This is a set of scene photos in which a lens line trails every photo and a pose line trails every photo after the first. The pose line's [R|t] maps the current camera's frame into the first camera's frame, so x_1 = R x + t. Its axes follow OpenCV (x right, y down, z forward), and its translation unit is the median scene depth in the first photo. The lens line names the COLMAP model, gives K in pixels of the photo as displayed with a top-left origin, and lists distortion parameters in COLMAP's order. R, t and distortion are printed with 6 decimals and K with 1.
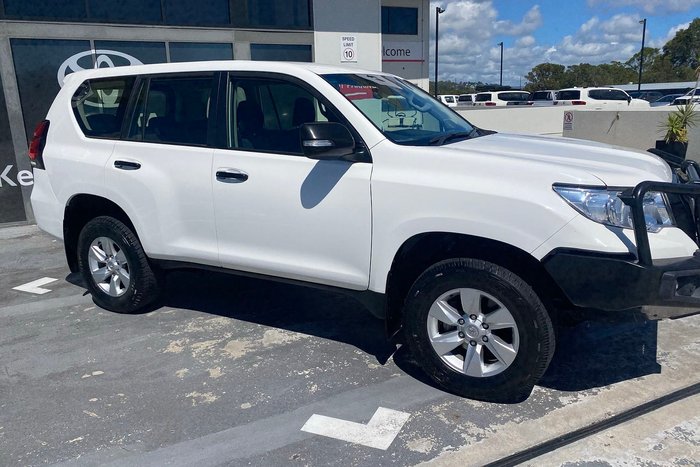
lens RADIAL K [[535.6, 0, 350.0], [0, 535.6, 233.5], [0, 0, 1]] dist [0.004497, -0.005036]
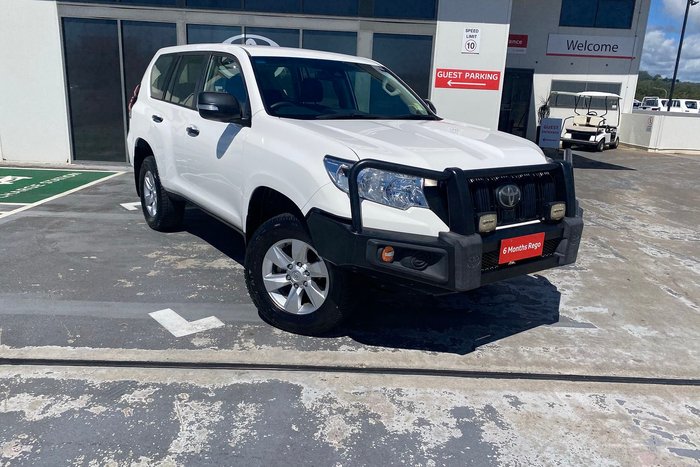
lens RADIAL K [[533.1, 0, 352.6], [0, 533.1, 229.3], [0, 0, 1]] dist [0.010165, -0.008632]
pose [[0.903835, 0.171830, -0.391863, 0.624555], [-0.167639, 0.984813, 0.045175, 0.004289], [0.393674, 0.024861, 0.918914, -0.037288]]
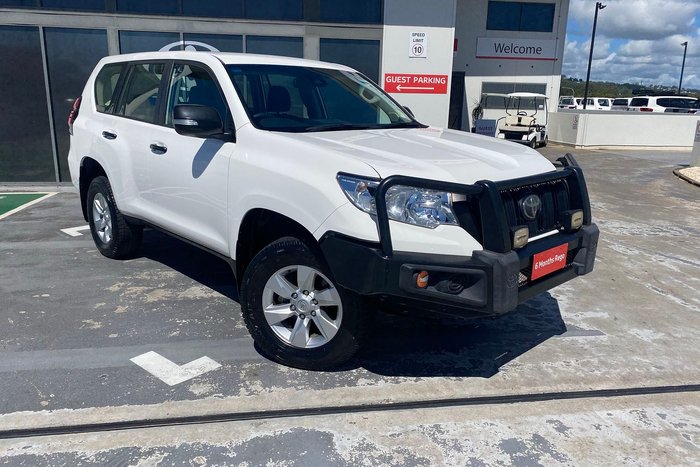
lens RADIAL K [[534.0, 0, 348.4], [0, 534.0, 229.1], [0, 0, 1]] dist [0.006681, -0.003362]
pose [[0.953214, 0.116731, -0.278850, 0.479325], [-0.116354, 0.993045, 0.017964, -0.000337], [0.279008, 0.015322, 0.960167, -0.009706]]
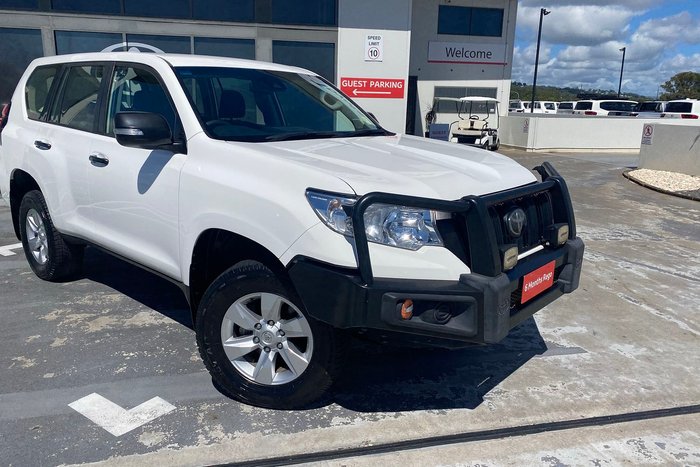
lens RADIAL K [[534.2, 0, 342.1], [0, 534.2, 230.8], [0, 0, 1]] dist [0.004393, -0.001186]
pose [[0.973875, 0.096086, -0.205753, 0.433332], [-0.096951, 0.995272, 0.005898, -0.019478], [0.205347, 0.014205, 0.978586, 0.063447]]
